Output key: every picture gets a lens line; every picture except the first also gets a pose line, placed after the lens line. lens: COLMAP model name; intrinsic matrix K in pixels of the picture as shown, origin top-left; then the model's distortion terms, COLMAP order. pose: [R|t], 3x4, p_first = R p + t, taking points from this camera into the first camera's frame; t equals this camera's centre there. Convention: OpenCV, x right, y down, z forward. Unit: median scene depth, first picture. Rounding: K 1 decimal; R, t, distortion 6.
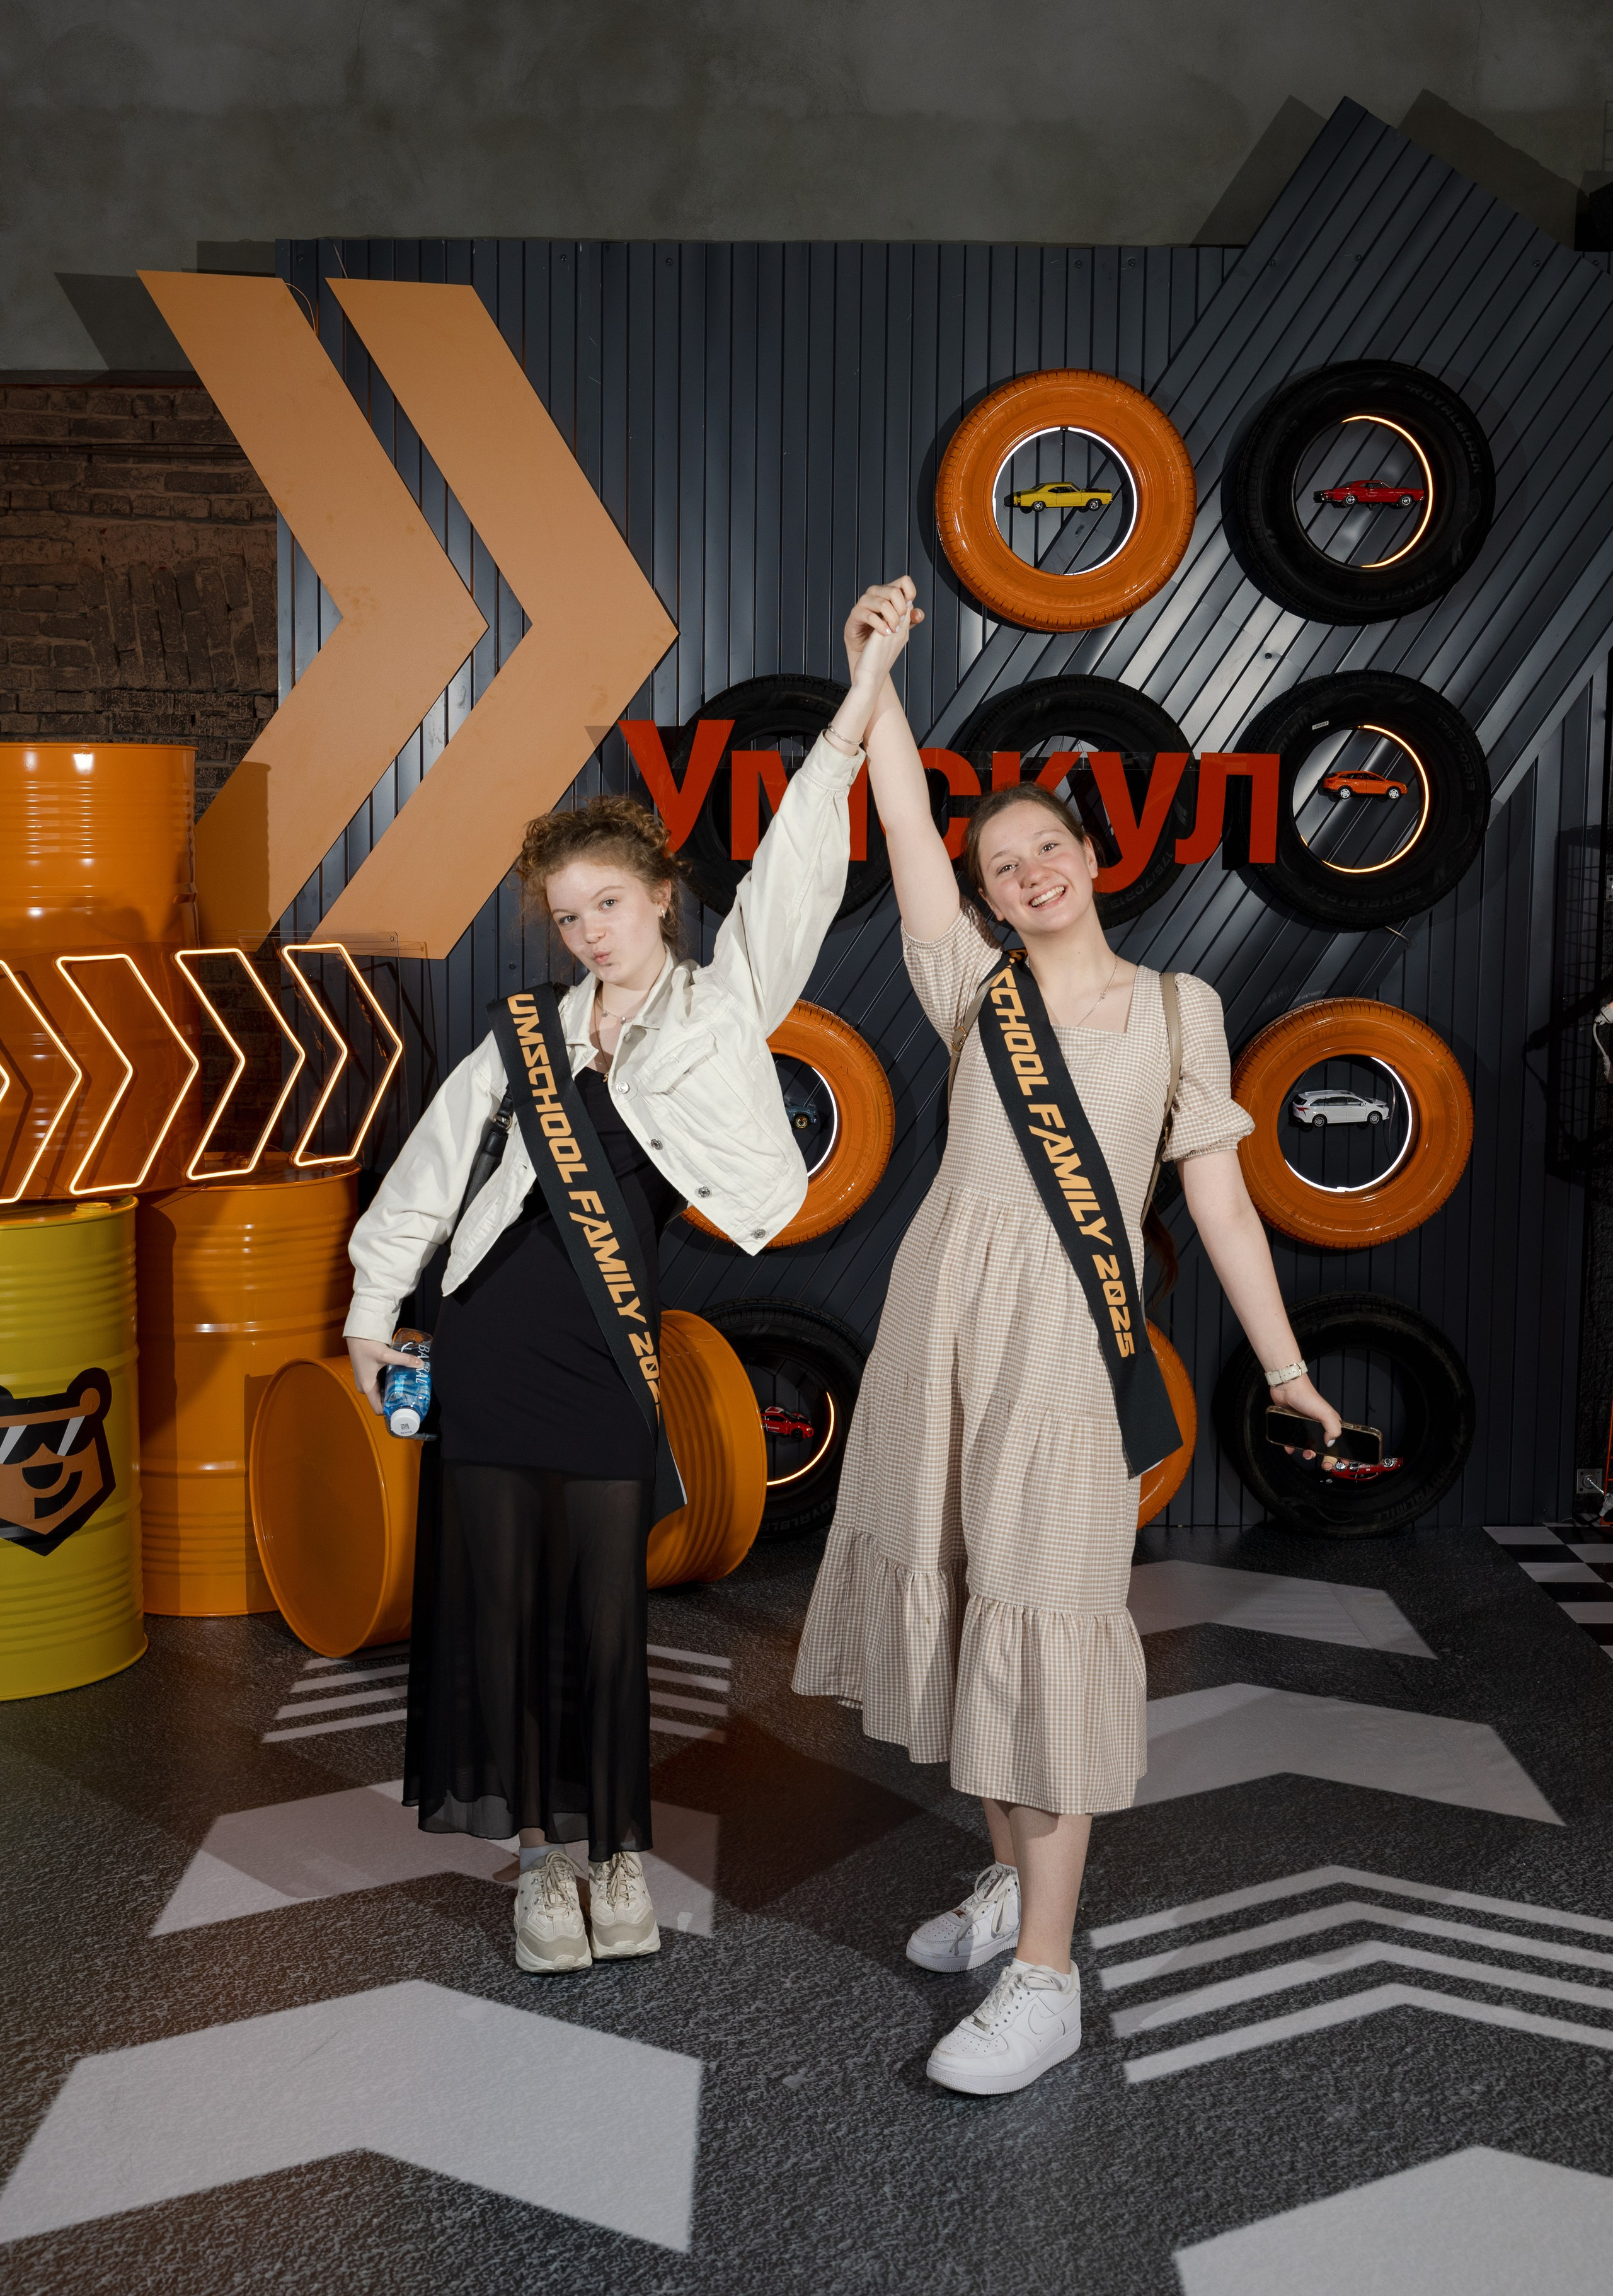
lens RADIAL K [[2576.1, 0, 798.2], [0, 2576.1, 1051.3], [0, 0, 1]] dist [0.001224, 0.019766]
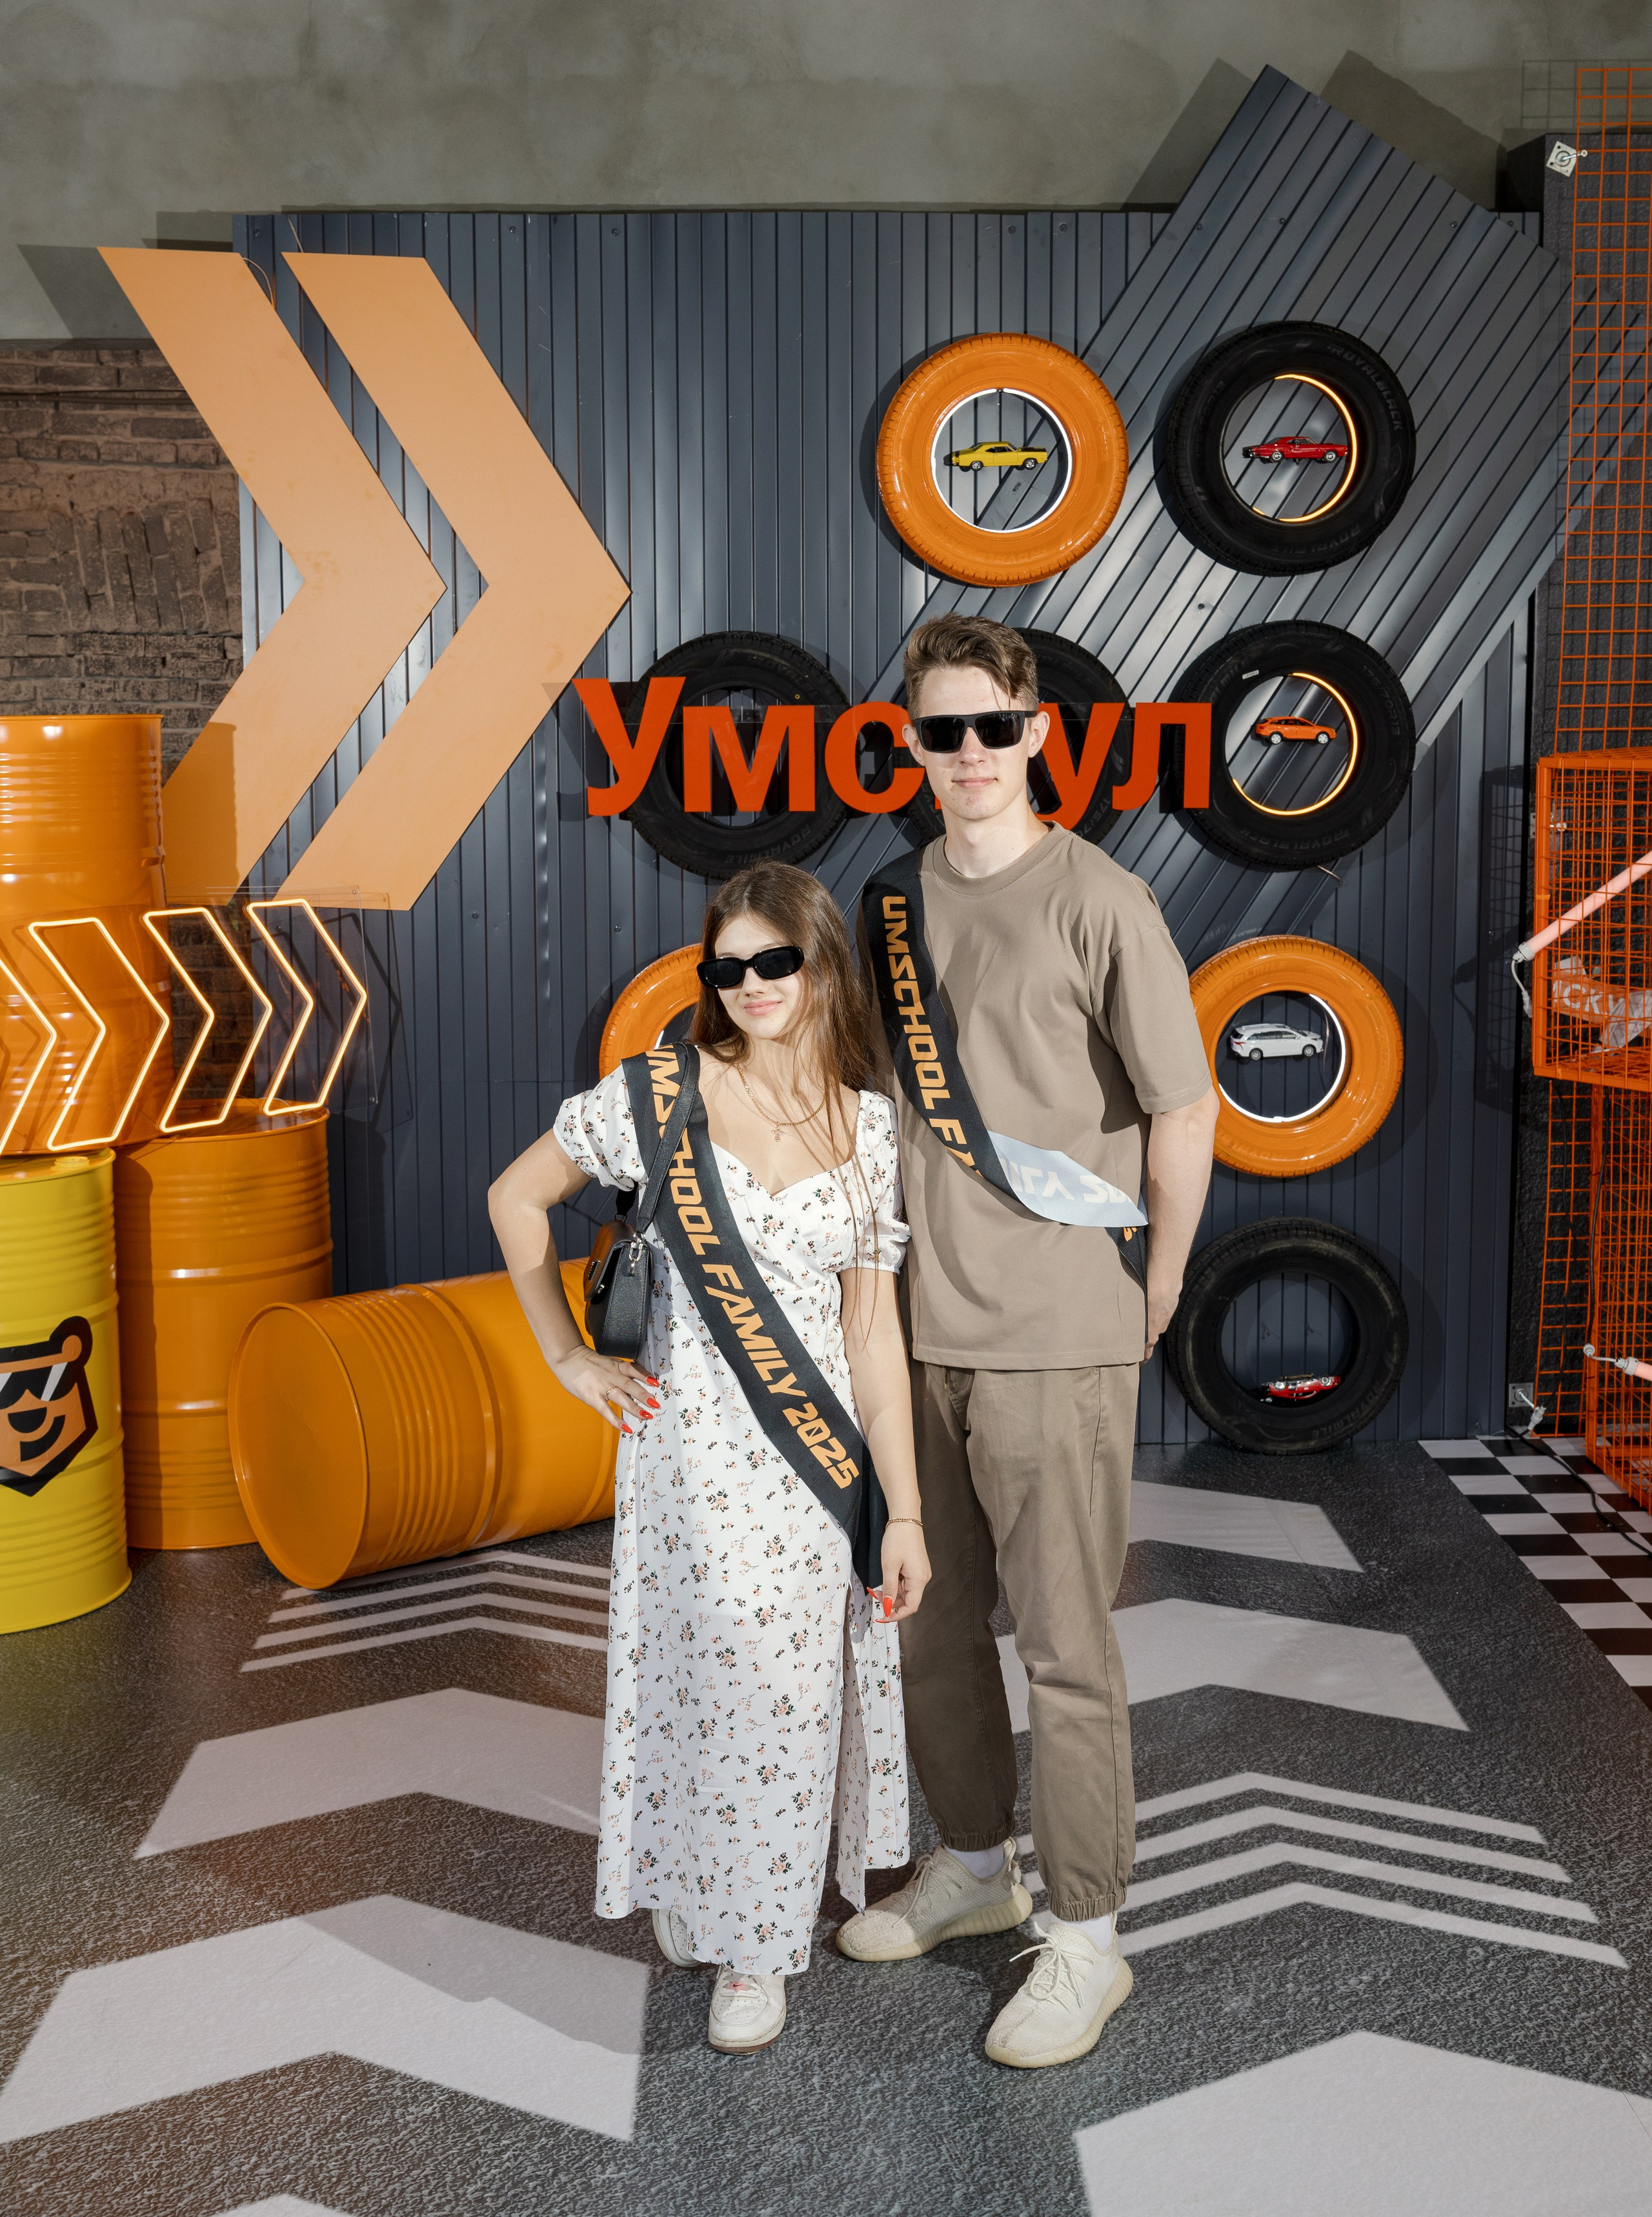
lens RADIAL K [[2618.2, 0, 820.2], [0, 2618.2, 985.9], [0, 0, 1]] dist [0.001912, 0.024295]
pose [[0.999861, -0.013816, 0.009351, 0.019587], [0.013652, 0.999757, 0.017310, -0.023734], [-0.009588, -0.017180, 0.999806, -0.058756]]
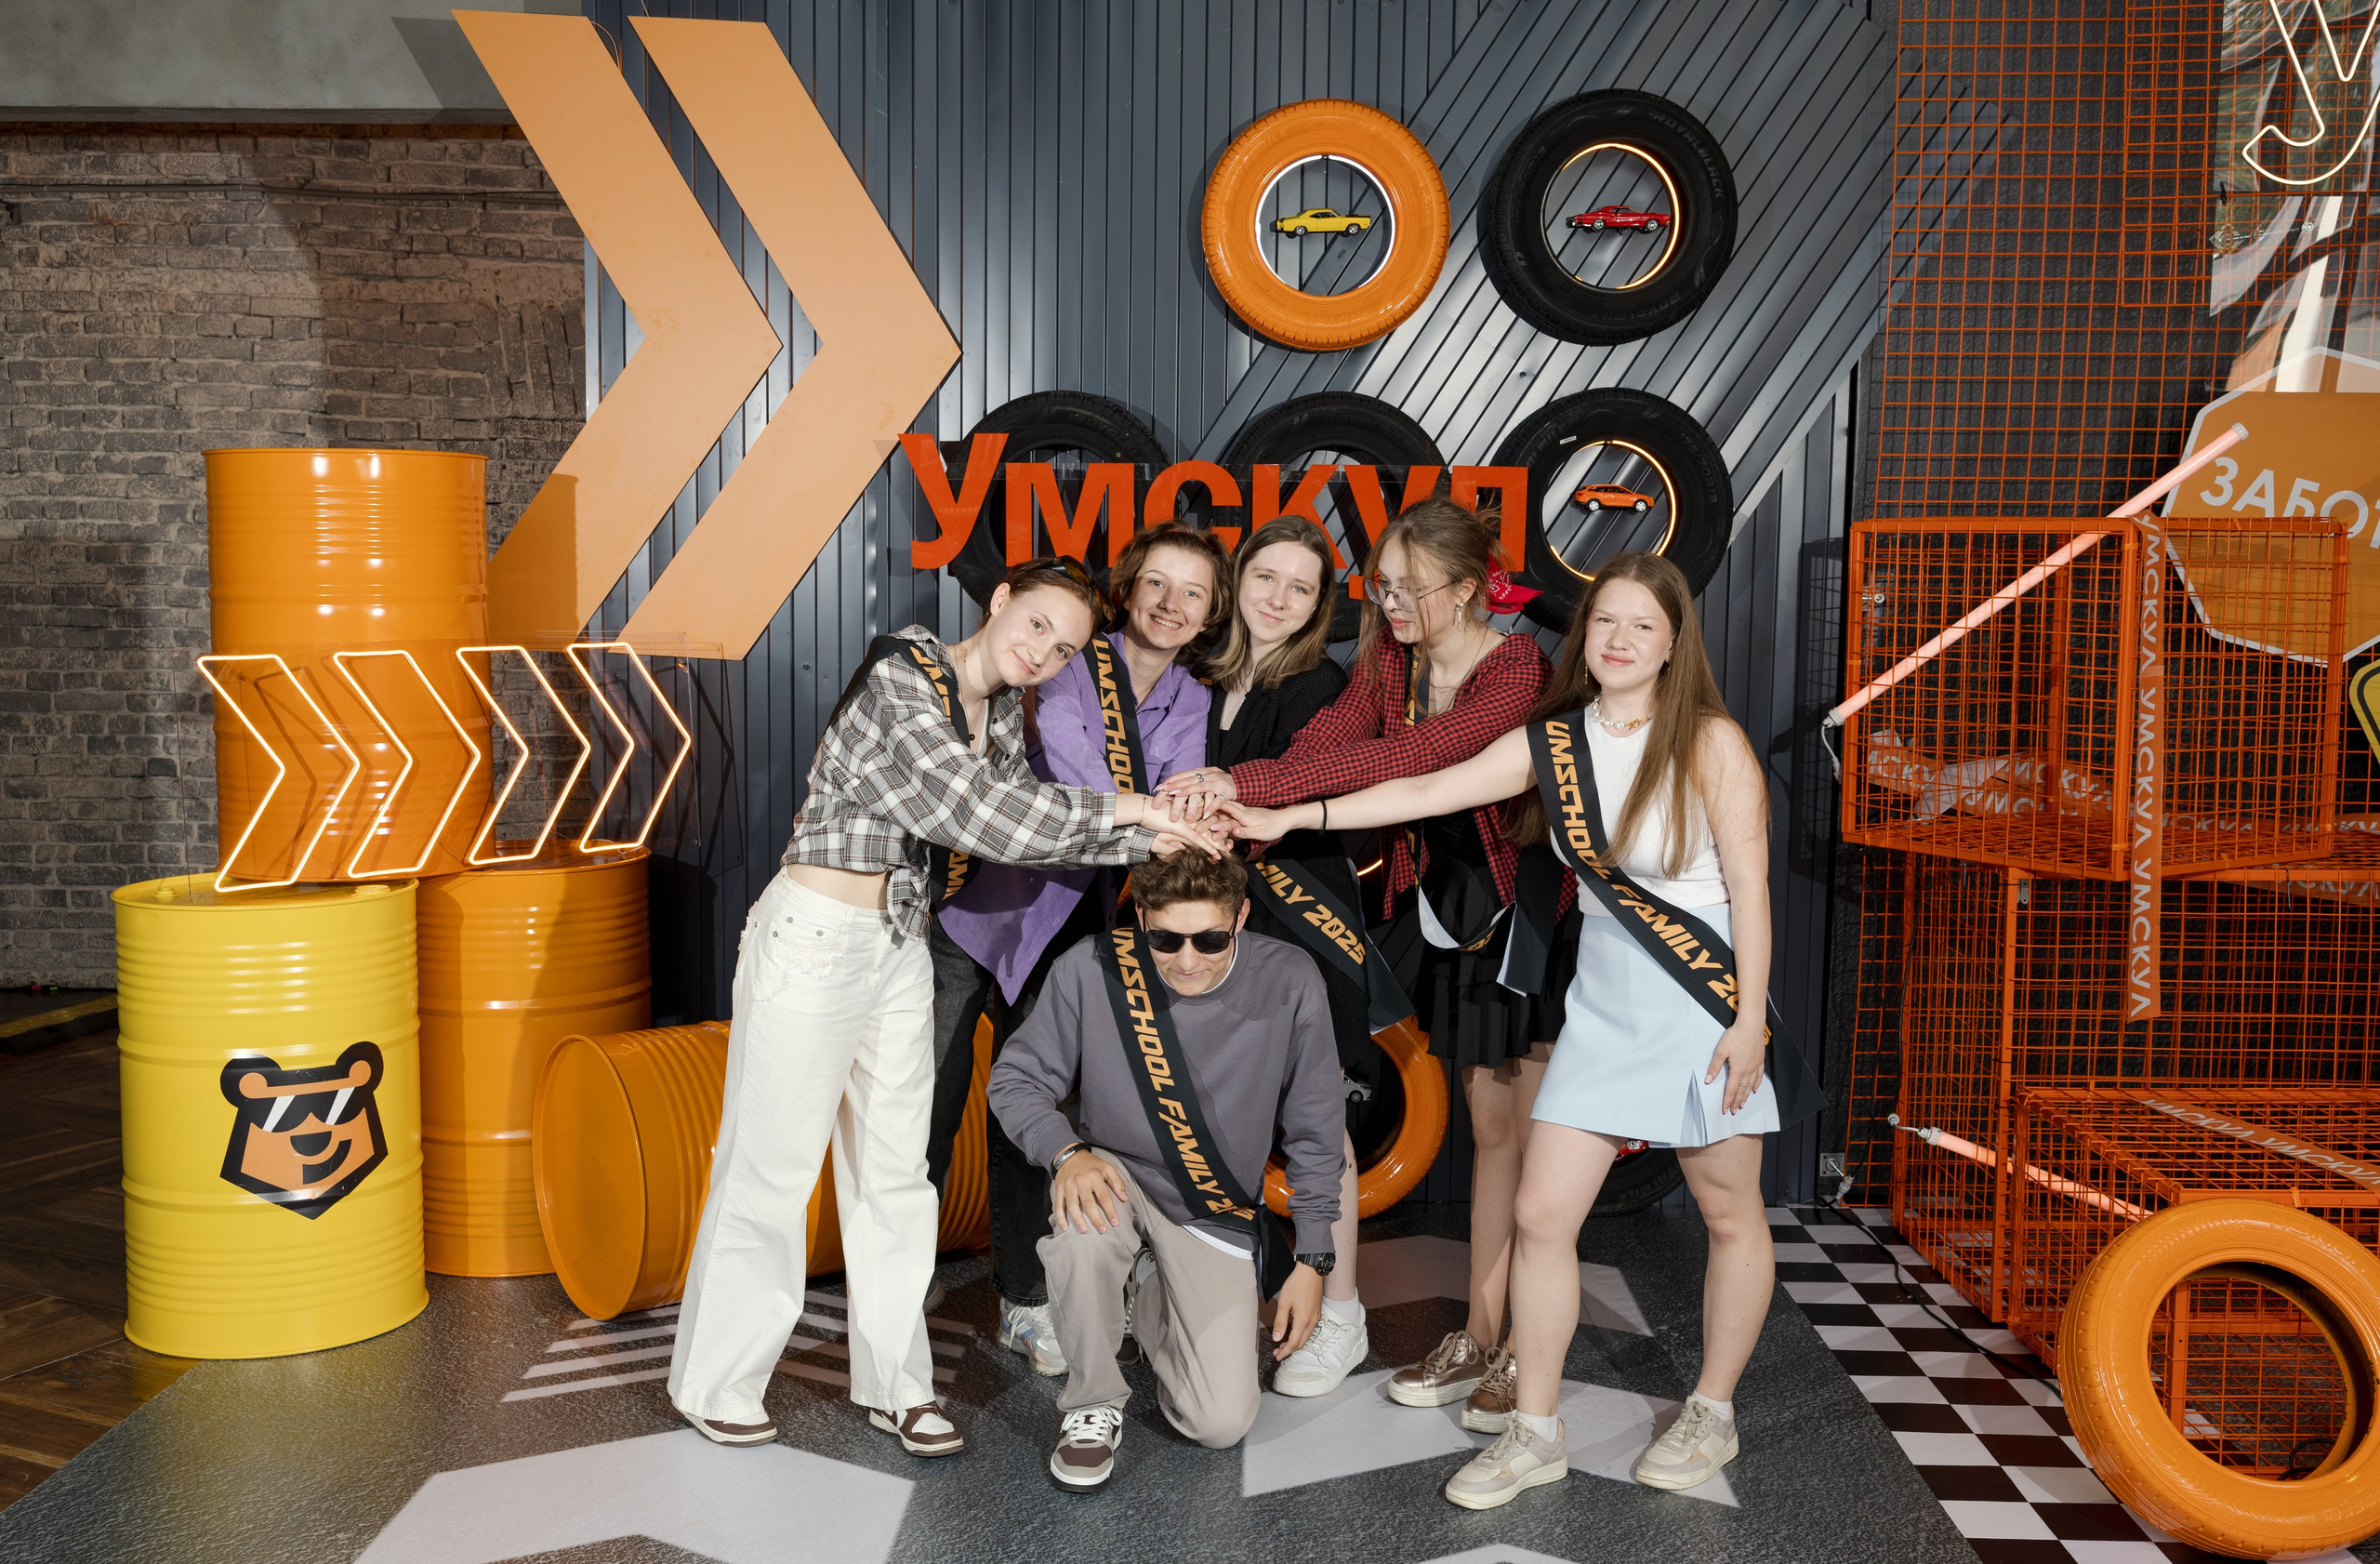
lens RADIAL K [[2267.4, 0, 1190.0], [0, 2267.4, 782.0], [0, 0, 1]] dist [0.003652, 0.014360]
pose [[0.999366, 0.007150, -0.034865, 0.089455], [-0.006933, 0.999956, 0.006348, 0.008033], [0.034909, -0.006102, 0.999372, 0.080288]]
